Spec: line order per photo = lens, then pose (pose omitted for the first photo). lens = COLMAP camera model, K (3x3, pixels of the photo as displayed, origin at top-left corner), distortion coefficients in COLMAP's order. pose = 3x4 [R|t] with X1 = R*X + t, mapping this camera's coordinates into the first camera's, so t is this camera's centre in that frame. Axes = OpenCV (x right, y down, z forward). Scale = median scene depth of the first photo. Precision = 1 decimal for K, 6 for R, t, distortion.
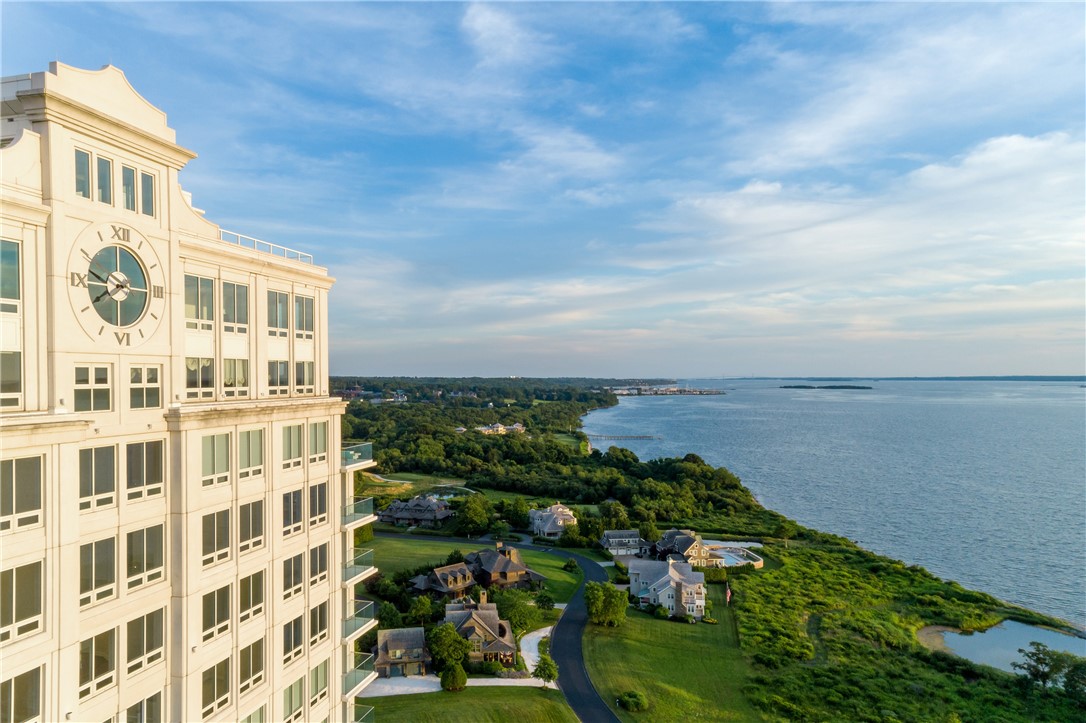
lens RADIAL K [[766.7, 0, 442.0], [0, 766.7, 410.5], [0, 0, 1]] dist [0.024686, 0.000114]
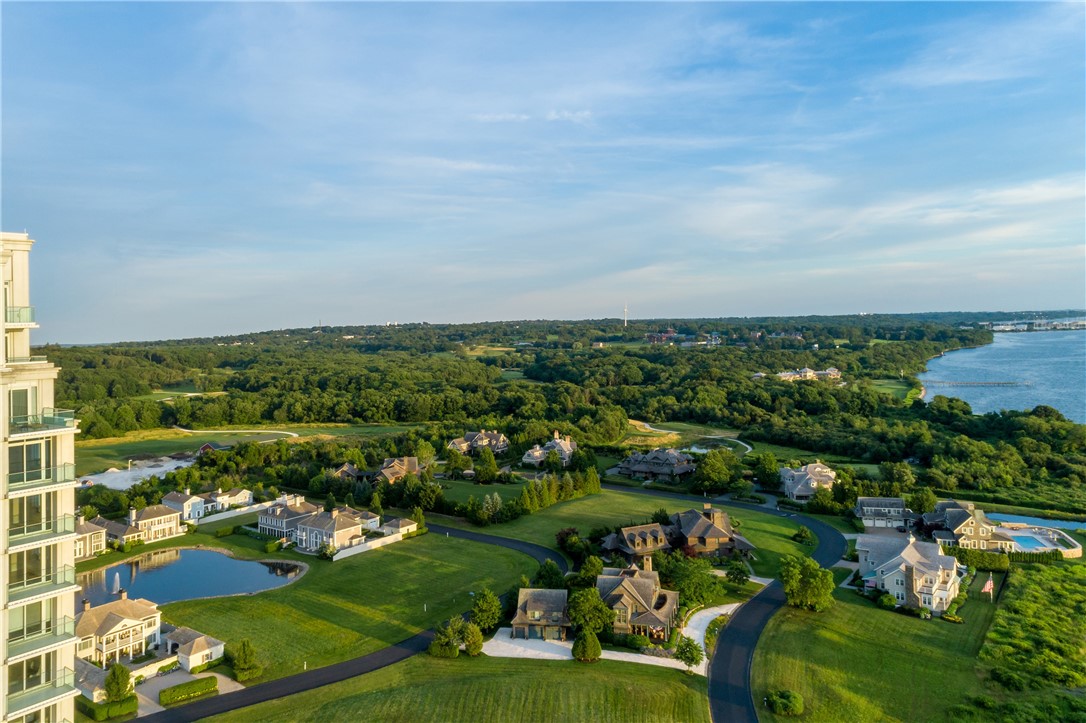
lens RADIAL K [[783.6, 0, 493.7], [0, 783.6, 342.9], [0, 0, 1]] dist [0.030407, 0.007785]
pose [[0.930471, -0.018754, -0.365885, 0.174102], [0.013440, 0.999764, -0.017066, -0.003761], [0.366119, 0.010962, 0.930504, 0.045592]]
